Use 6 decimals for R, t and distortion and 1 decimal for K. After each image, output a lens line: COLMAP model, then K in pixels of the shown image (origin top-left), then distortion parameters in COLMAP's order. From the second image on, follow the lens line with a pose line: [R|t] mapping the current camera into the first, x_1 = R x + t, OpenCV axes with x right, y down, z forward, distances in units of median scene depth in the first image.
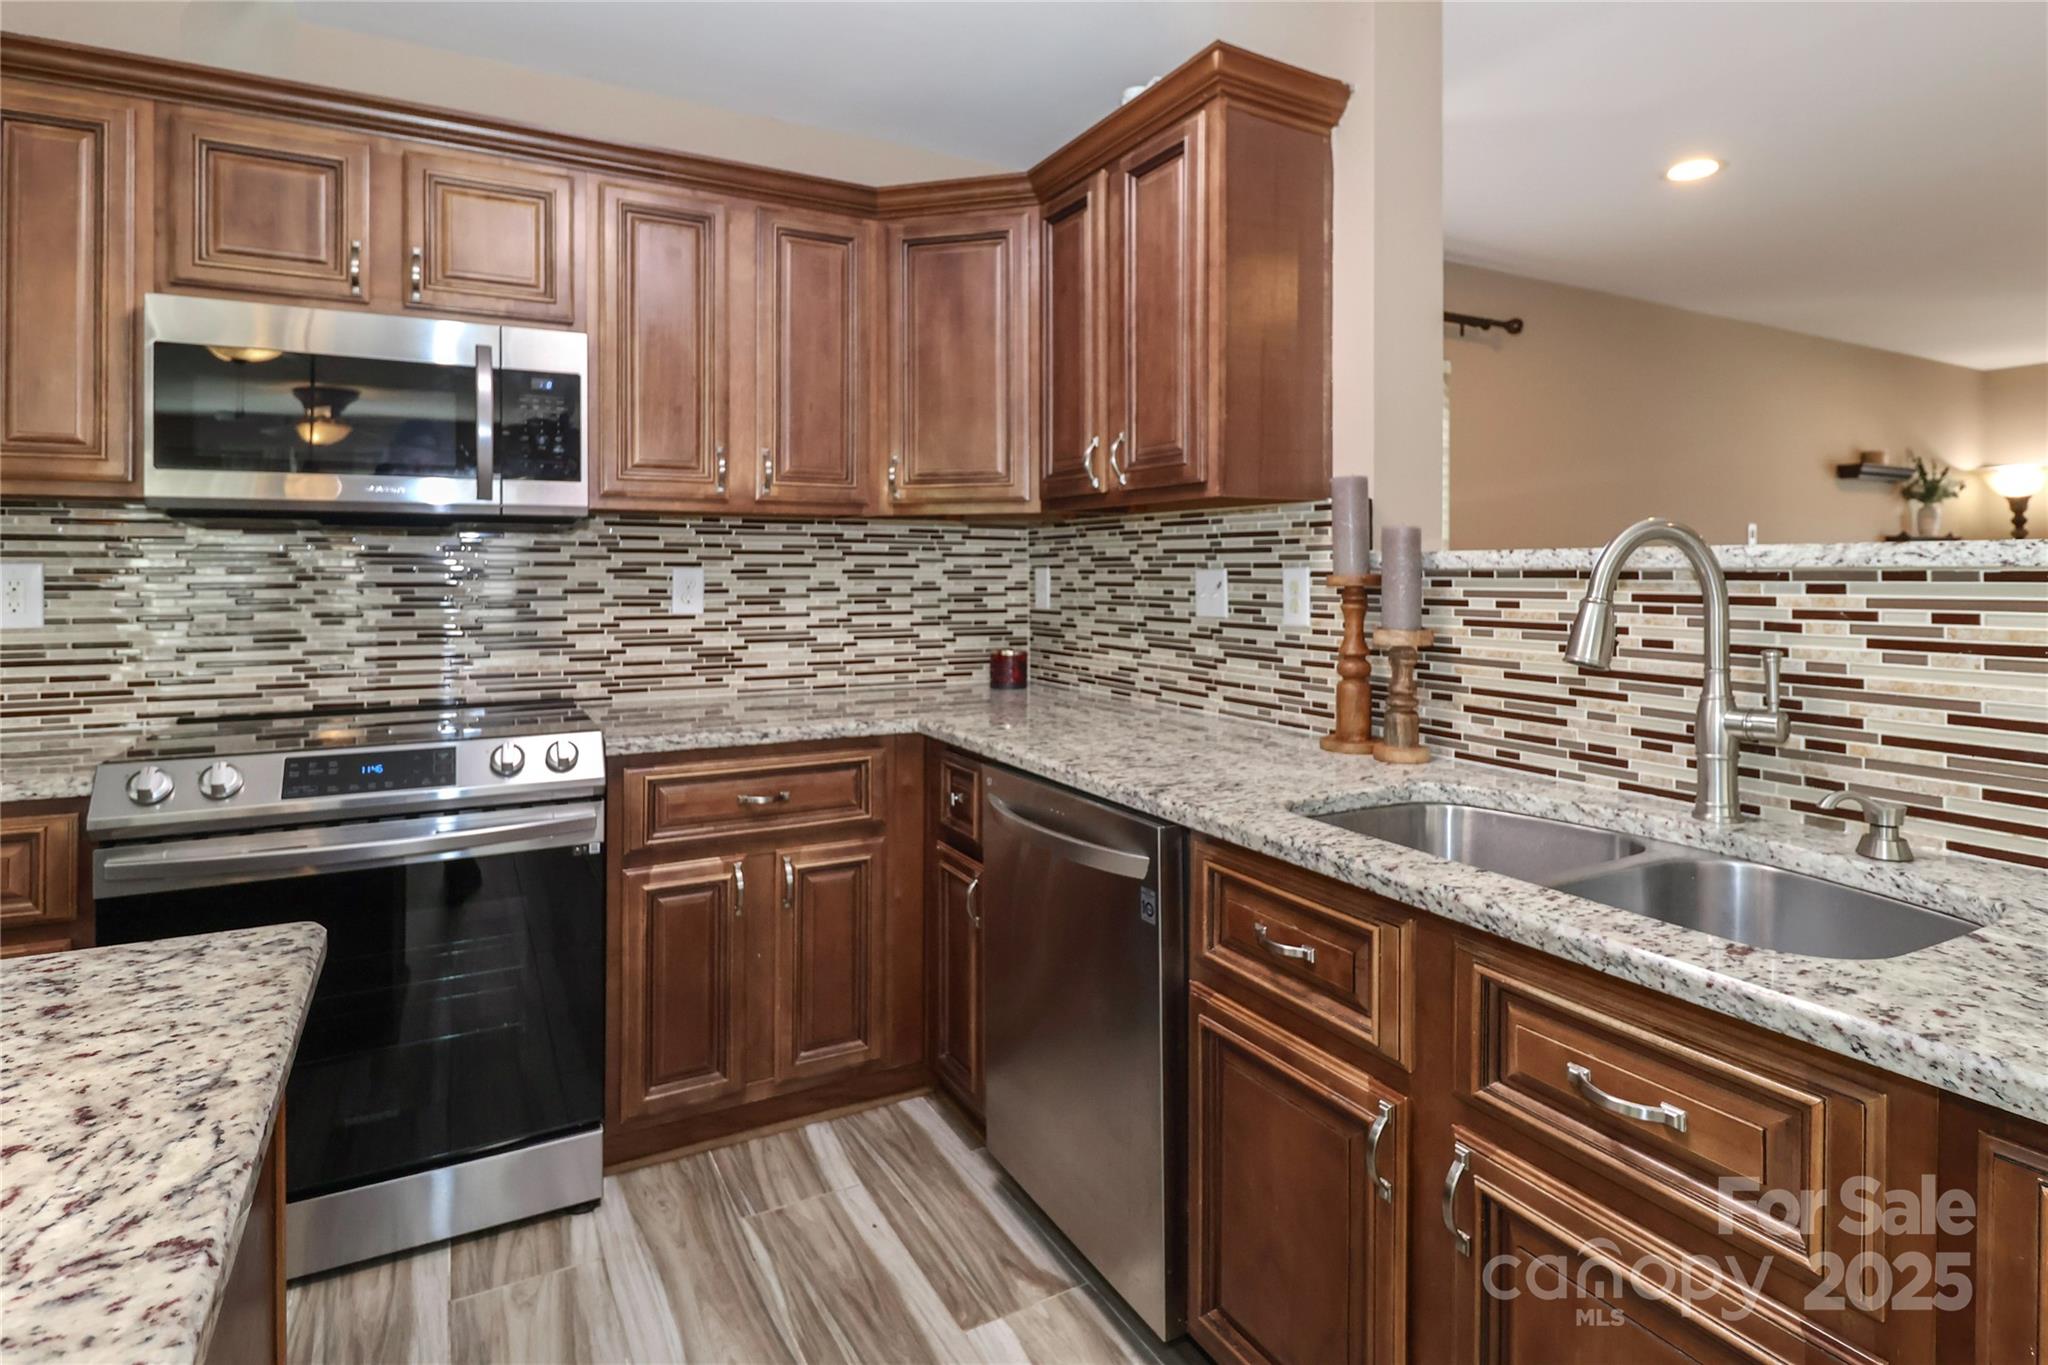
lens RADIAL K [[1071.2, 0, 1040.4], [0, 1071.2, 565.9], [0, 0, 1]] dist [0.010078, -0.008021]
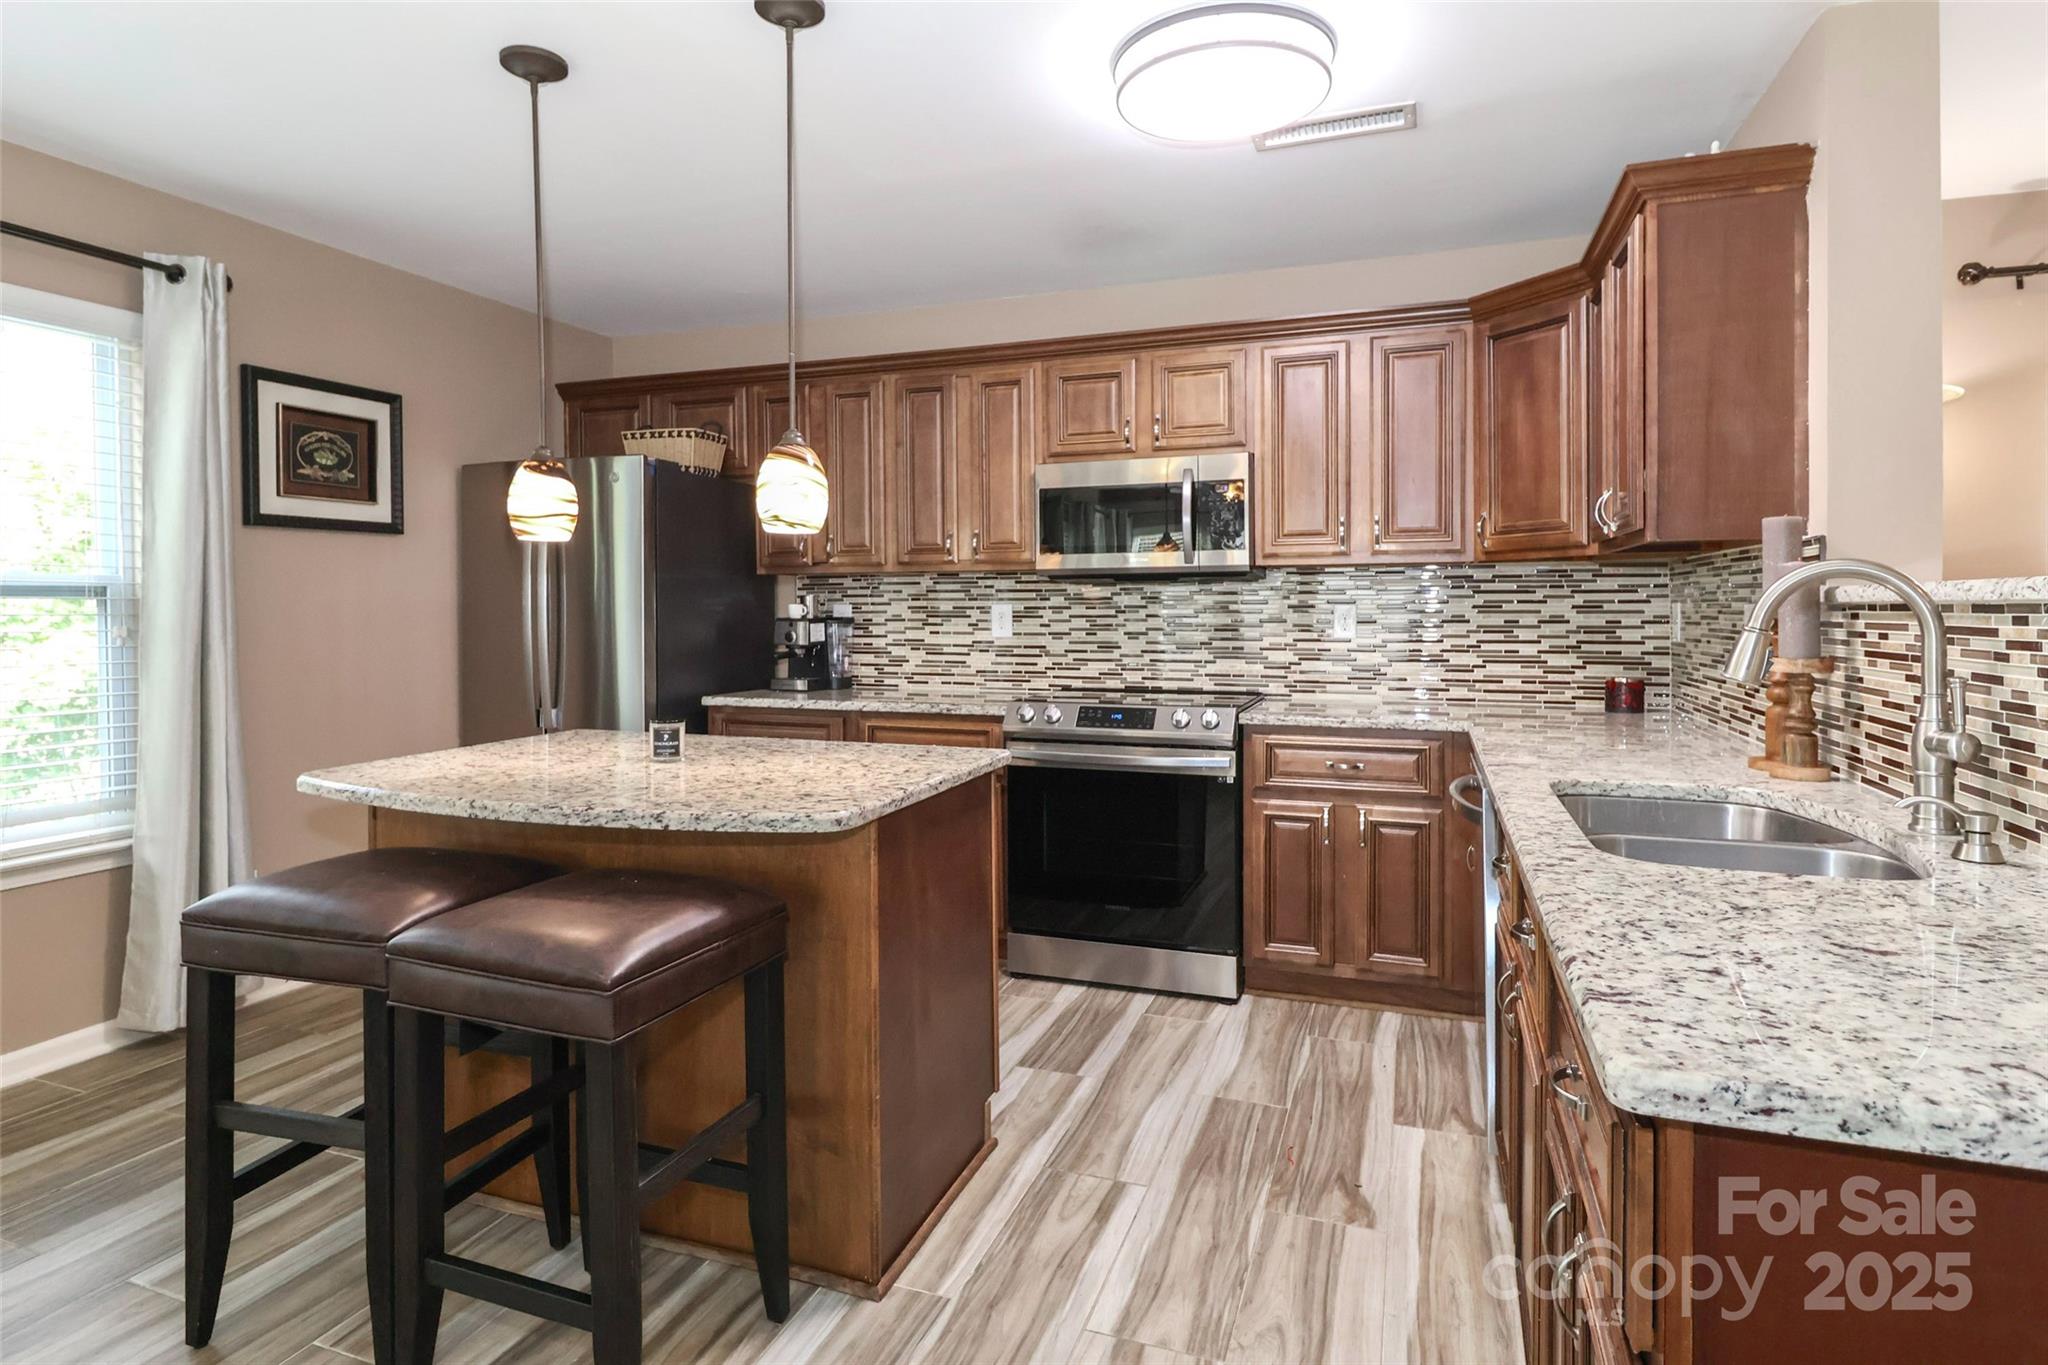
lens RADIAL K [[1071.2, 0, 1023.8], [0, 1071.2, 620.7], [0, 0, 1]] dist [0.010078, -0.008021]
pose [[0.657806, 0.006206, -0.753161, 0.520068], [0.007077, 0.999871, 0.014420, -0.000142], [0.753154, -0.014815, 0.657678, -0.250210]]
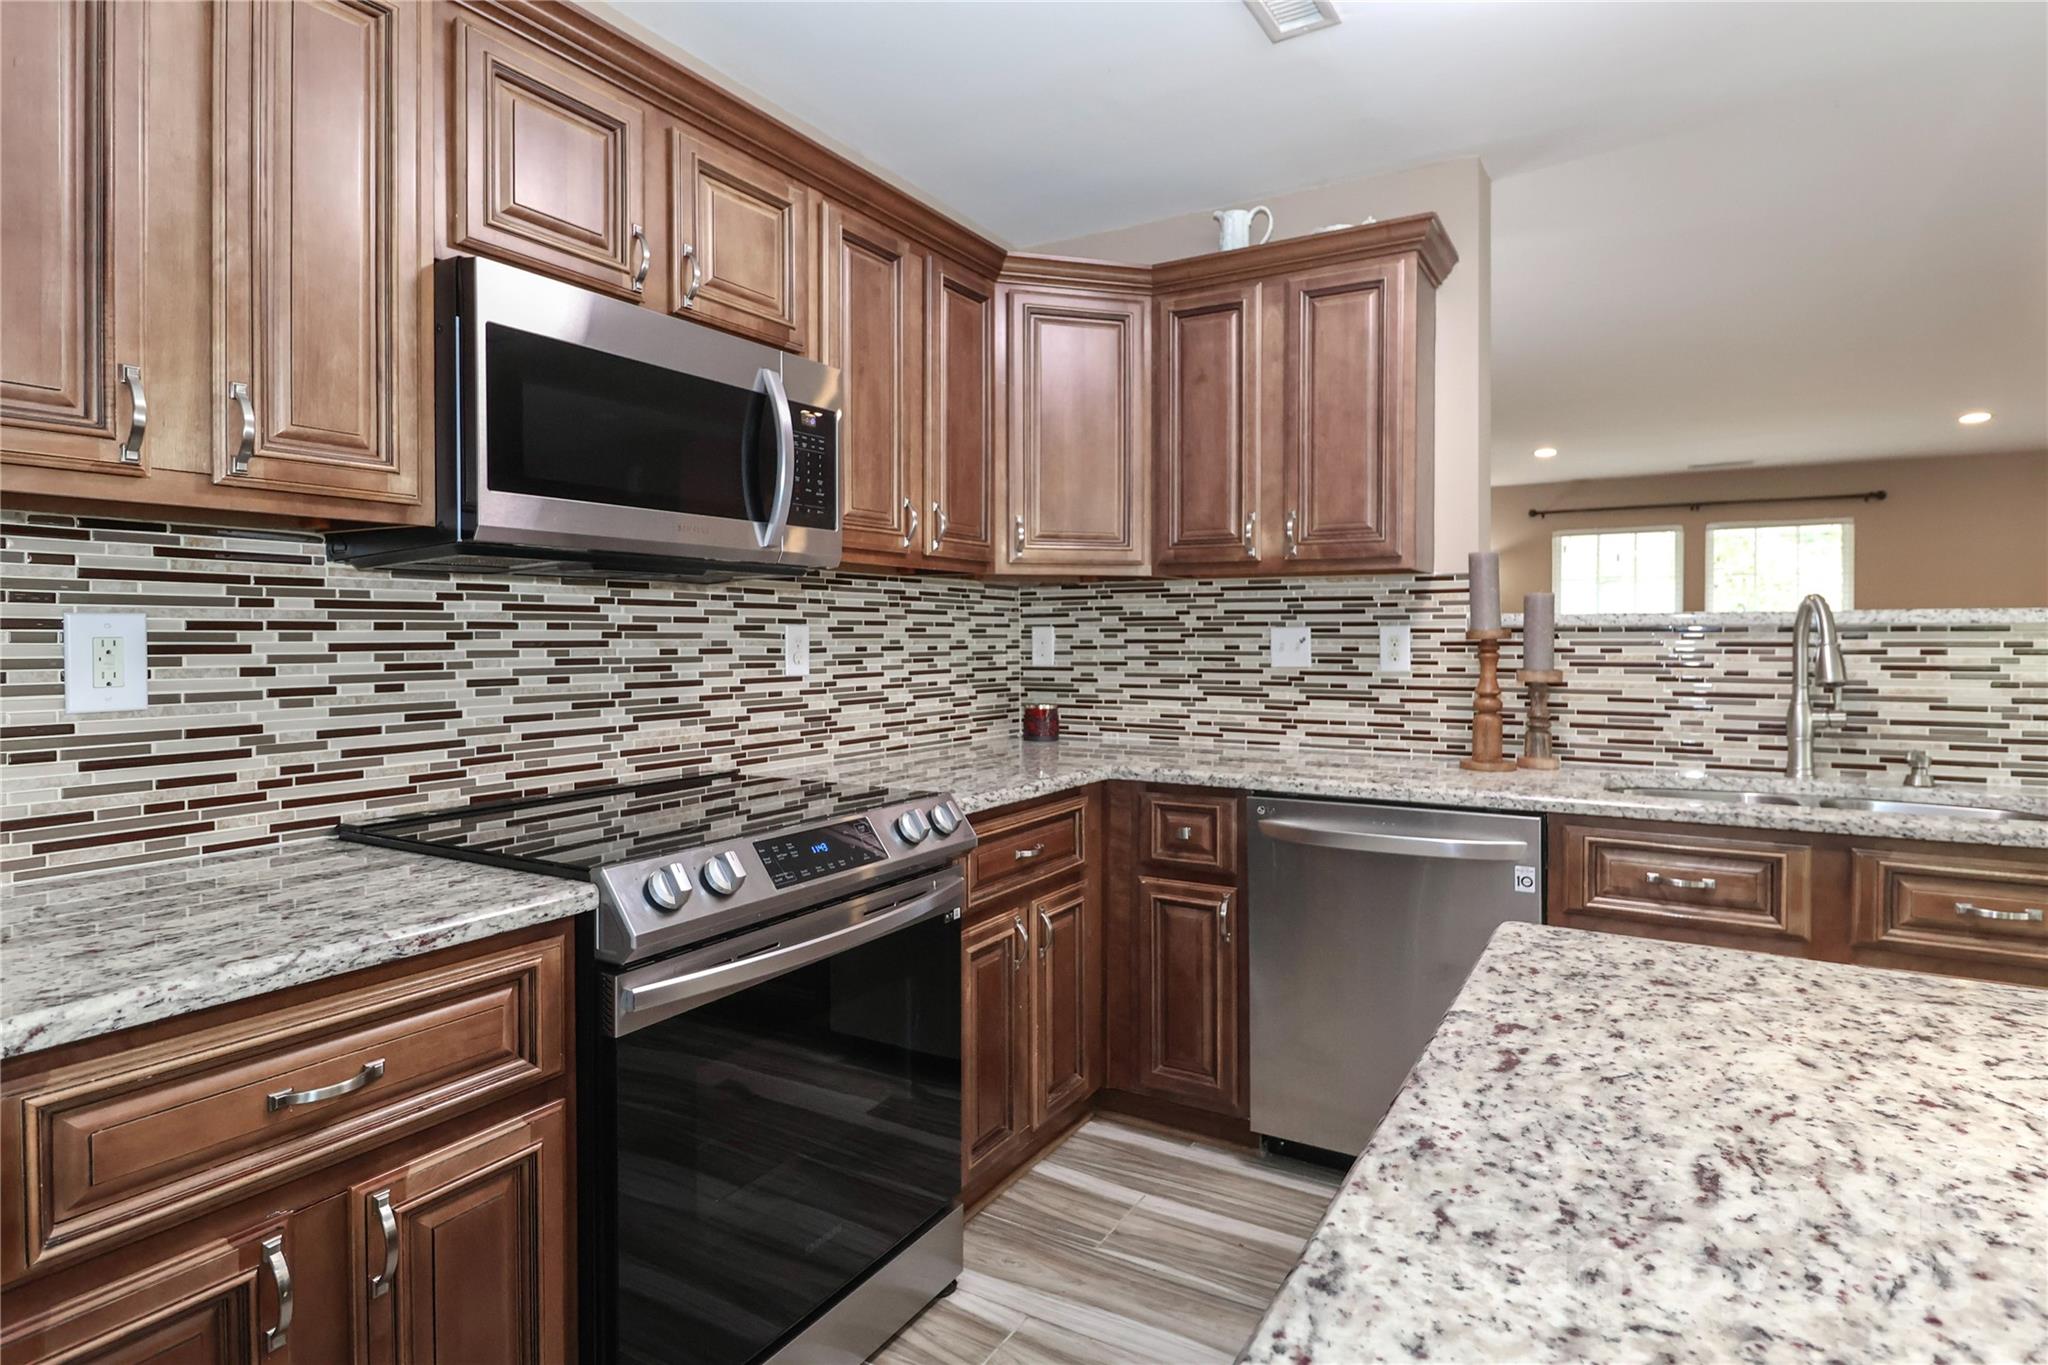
lens RADIAL K [[1071.2, 0, 1055.9], [0, 1071.2, 645.1], [0, 0, 1]] dist [0.010078, -0.008021]
pose [[0.855450, -0.006253, 0.517847, -0.742116], [-0.000810, 0.999910, 0.013412, 0.007557], [-0.517884, -0.011892, 0.855368, 0.117306]]
